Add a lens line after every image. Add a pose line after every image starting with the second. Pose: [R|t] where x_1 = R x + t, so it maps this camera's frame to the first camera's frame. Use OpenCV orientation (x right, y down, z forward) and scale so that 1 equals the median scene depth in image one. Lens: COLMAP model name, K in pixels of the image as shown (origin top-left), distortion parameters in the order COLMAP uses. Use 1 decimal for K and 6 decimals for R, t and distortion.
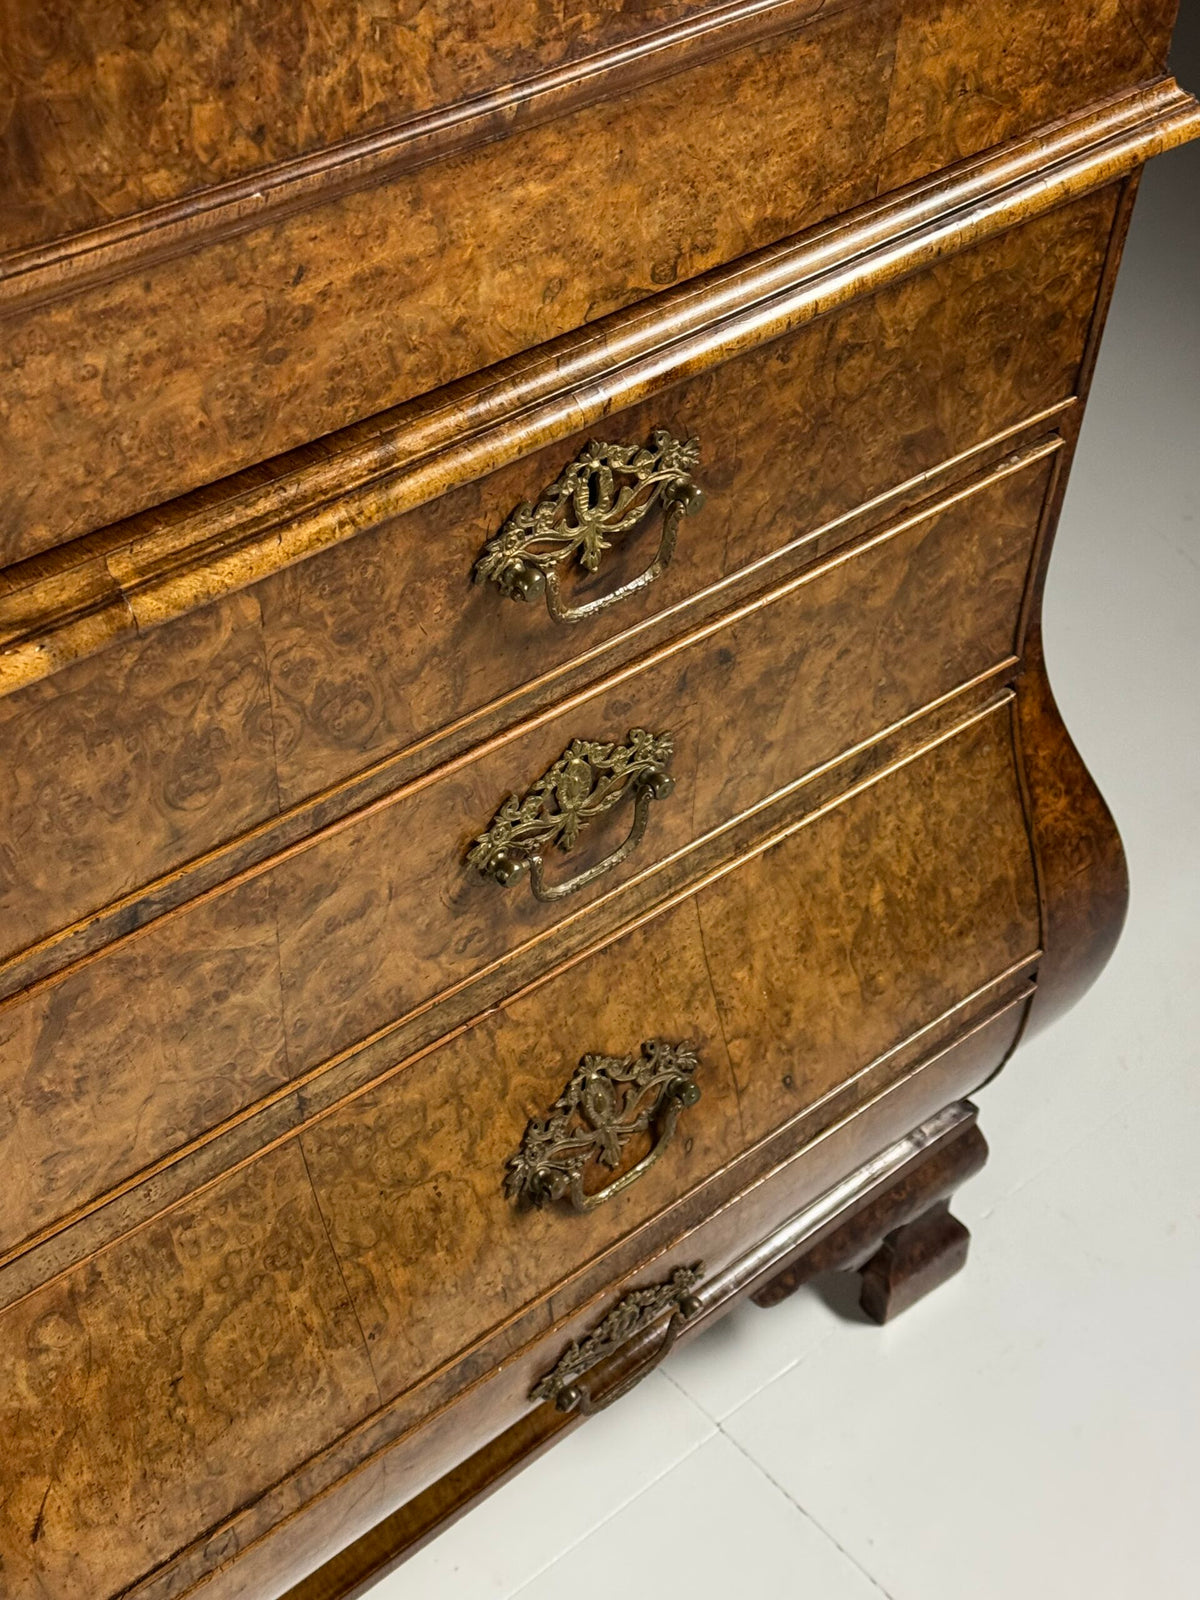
lens RADIAL K [[2311.8, 0, 601.5], [0, 2311.8, 810.4], [0, 0, 1]] dist [0.139644, 0.000000]
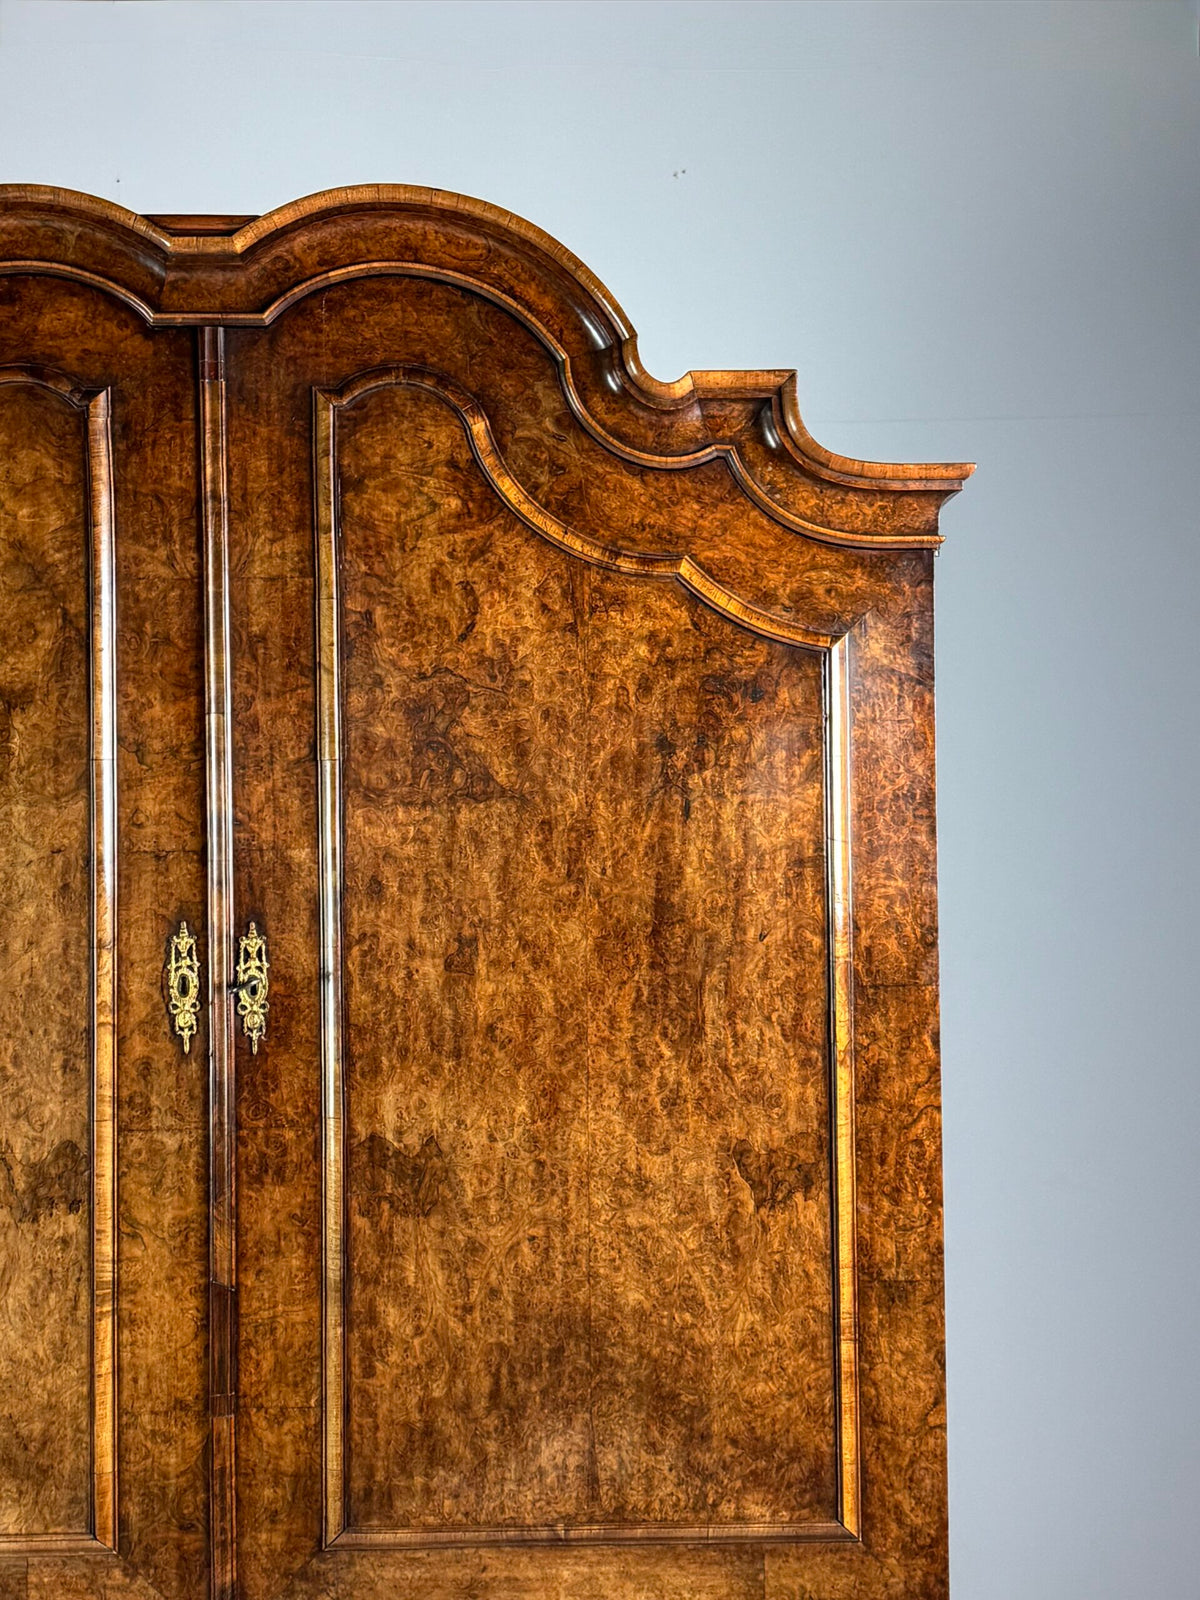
lens RADIAL K [[2213.9, 0, 611.4], [0, 2213.9, 825.8], [0, 0, 1]] dist [0.137401, 0.000000]
pose [[0.748814, -0.063156, -0.659765, 1.509169], [-0.415646, 0.730627, -0.541686, 0.443988], [0.516252, 0.679850, 0.520852, -0.849173]]
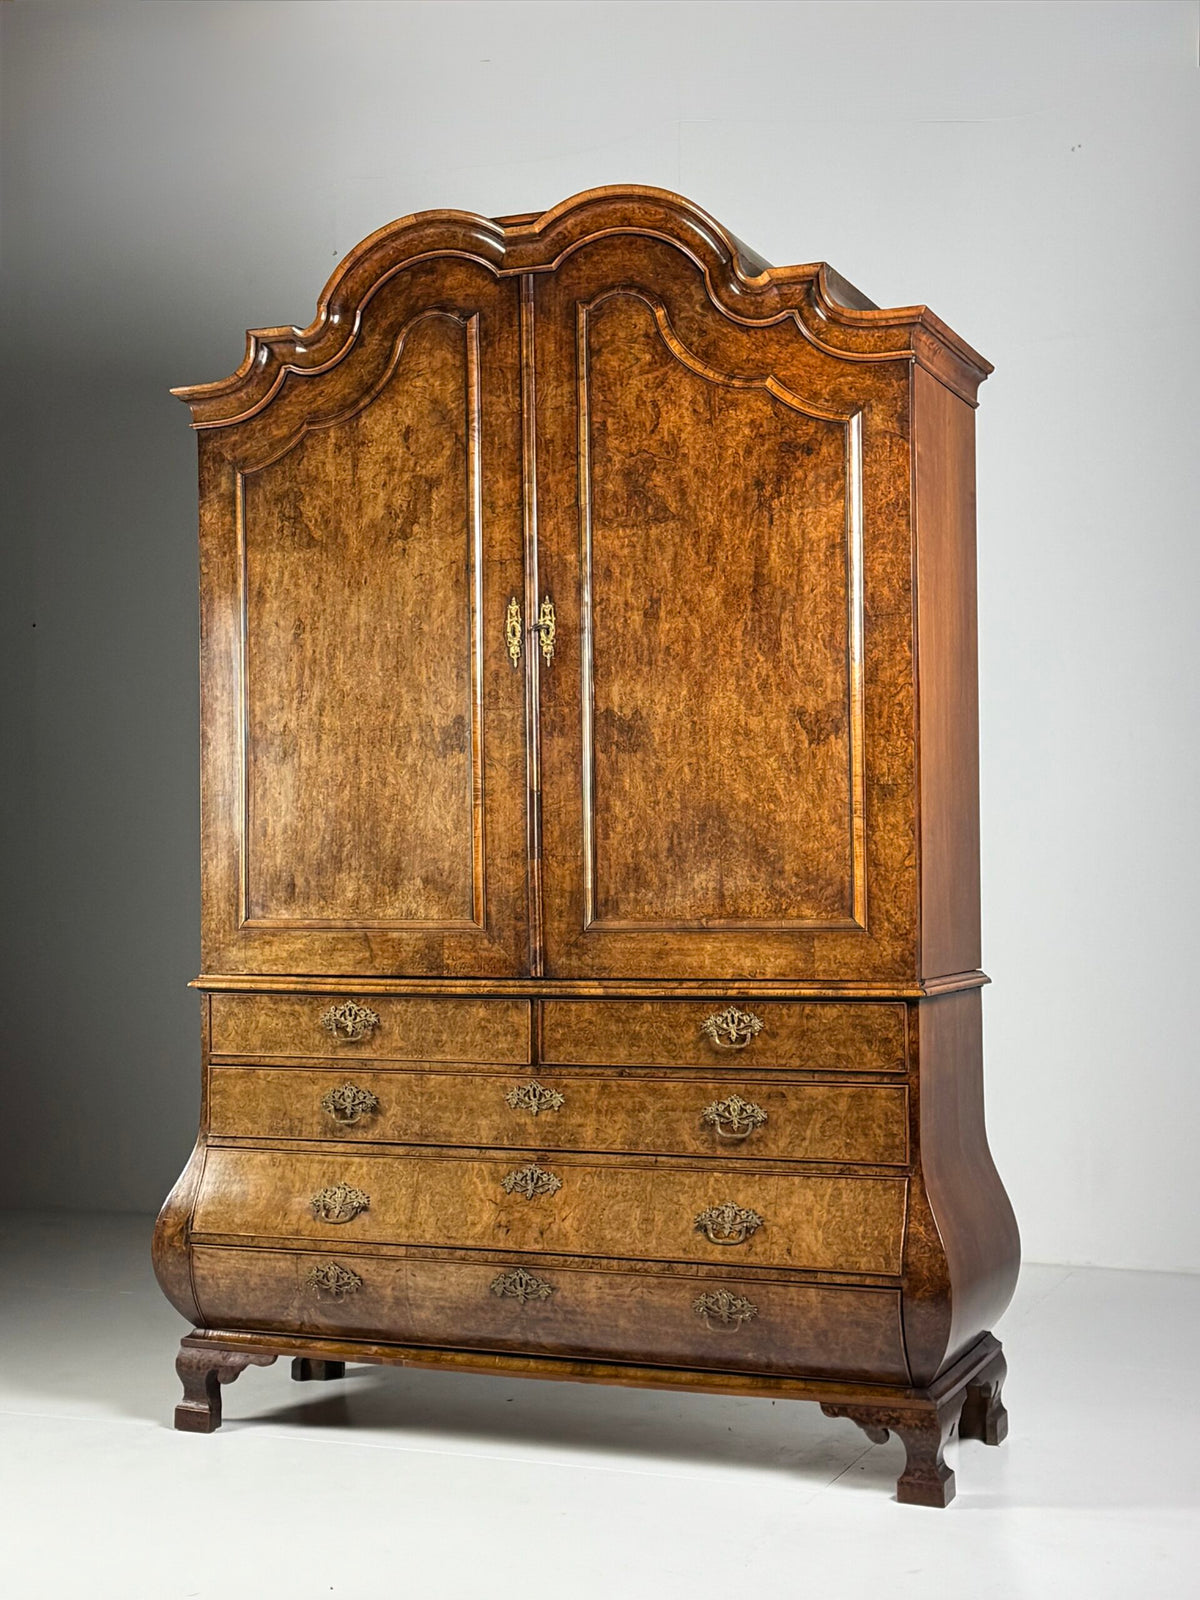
lens RADIAL K [[2175.0, 0, 601.5], [0, 2175.0, 820.5], [0, 0, 1]] dist [0.142739, 0.000000]
pose [[0.436505, -0.075402, -0.896537, 3.383577], [-0.590537, 0.727774, -0.348729, 1.104517], [0.678771, 0.681660, 0.273149, -0.560021]]
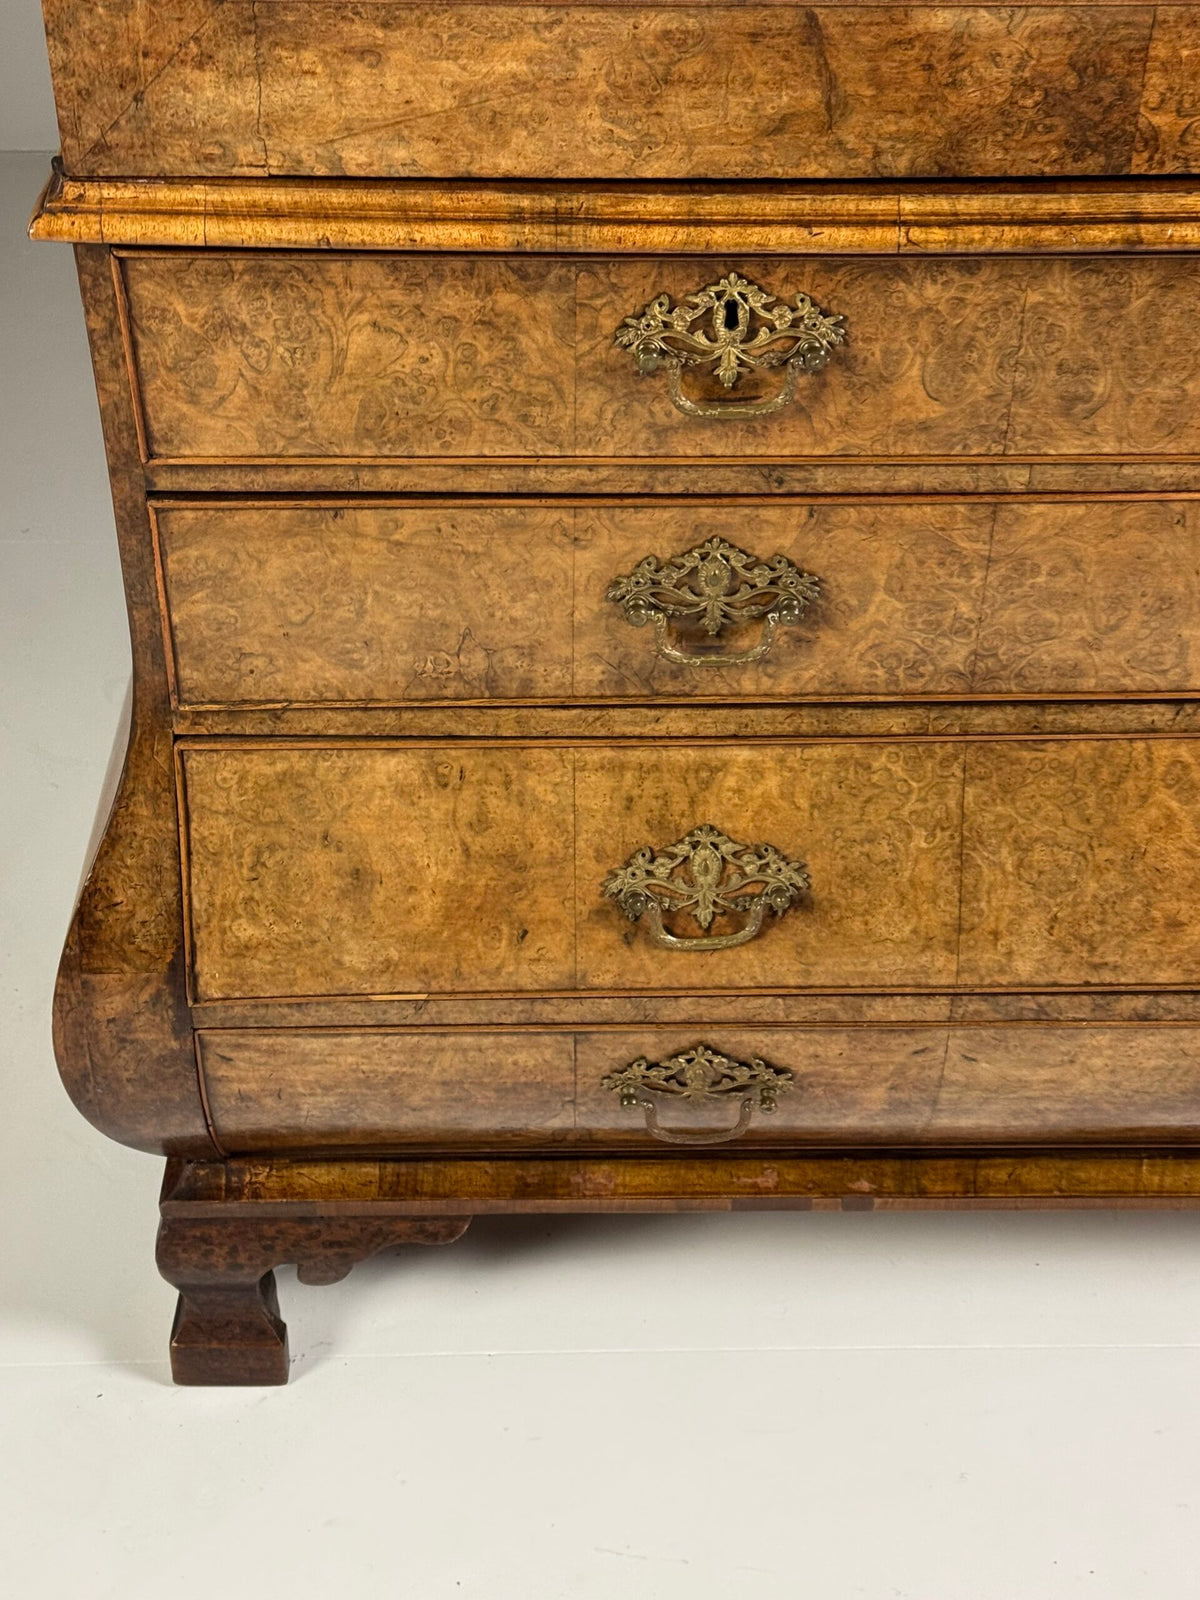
lens RADIAL K [[2311.8, 0, 605.0], [0, 2311.8, 811.6], [0, 0, 1]] dist [0.139644, 0.000000]
pose [[0.768942, 0.350402, -0.534740, 0.105108], [-0.414585, 0.910011, 0.000146, 0.465502], [0.486670, 0.221582, 0.845017, -0.496715]]
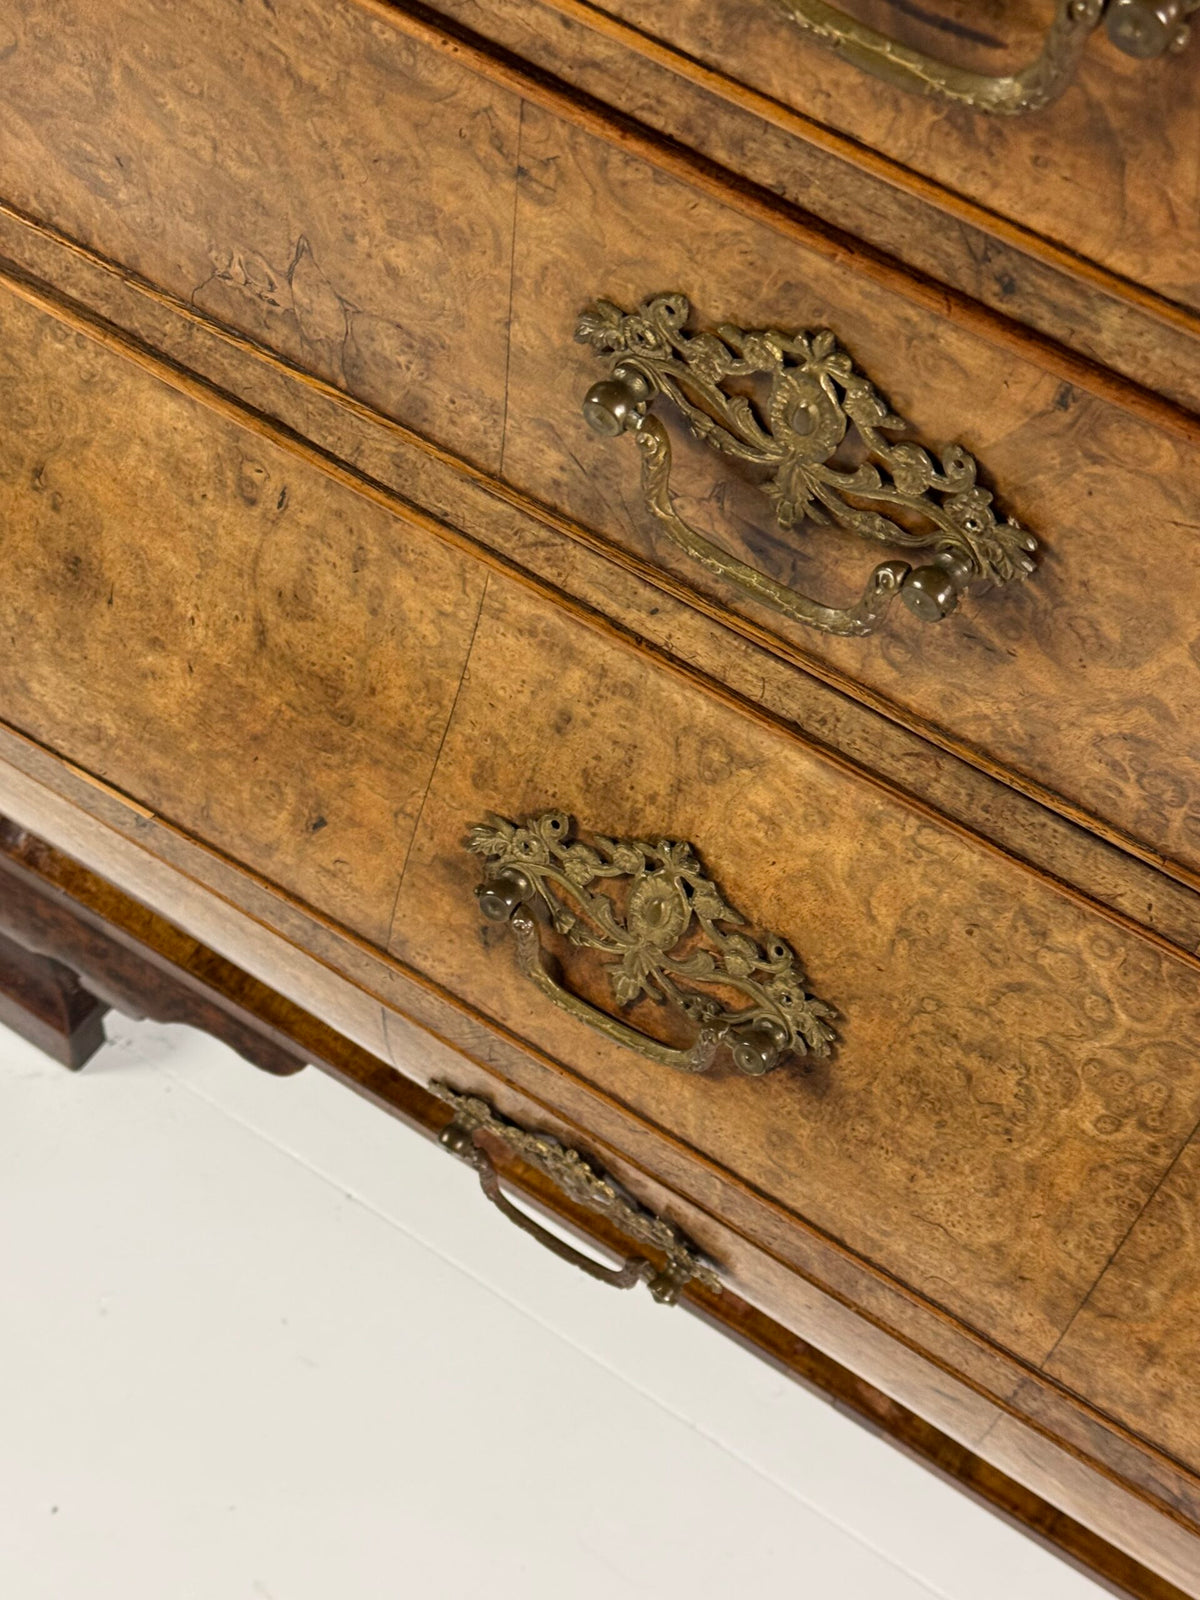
lens RADIAL K [[2311.8, 0, 598.4], [0, 2311.8, 838.1], [0, 0, 1]] dist [0.139644, 0.000000]
pose [[0.264641, 0.817386, -0.511708, -0.265149], [-0.692973, 0.530203, 0.488543, 0.151044], [0.670637, 0.225311, 0.706740, 0.234250]]
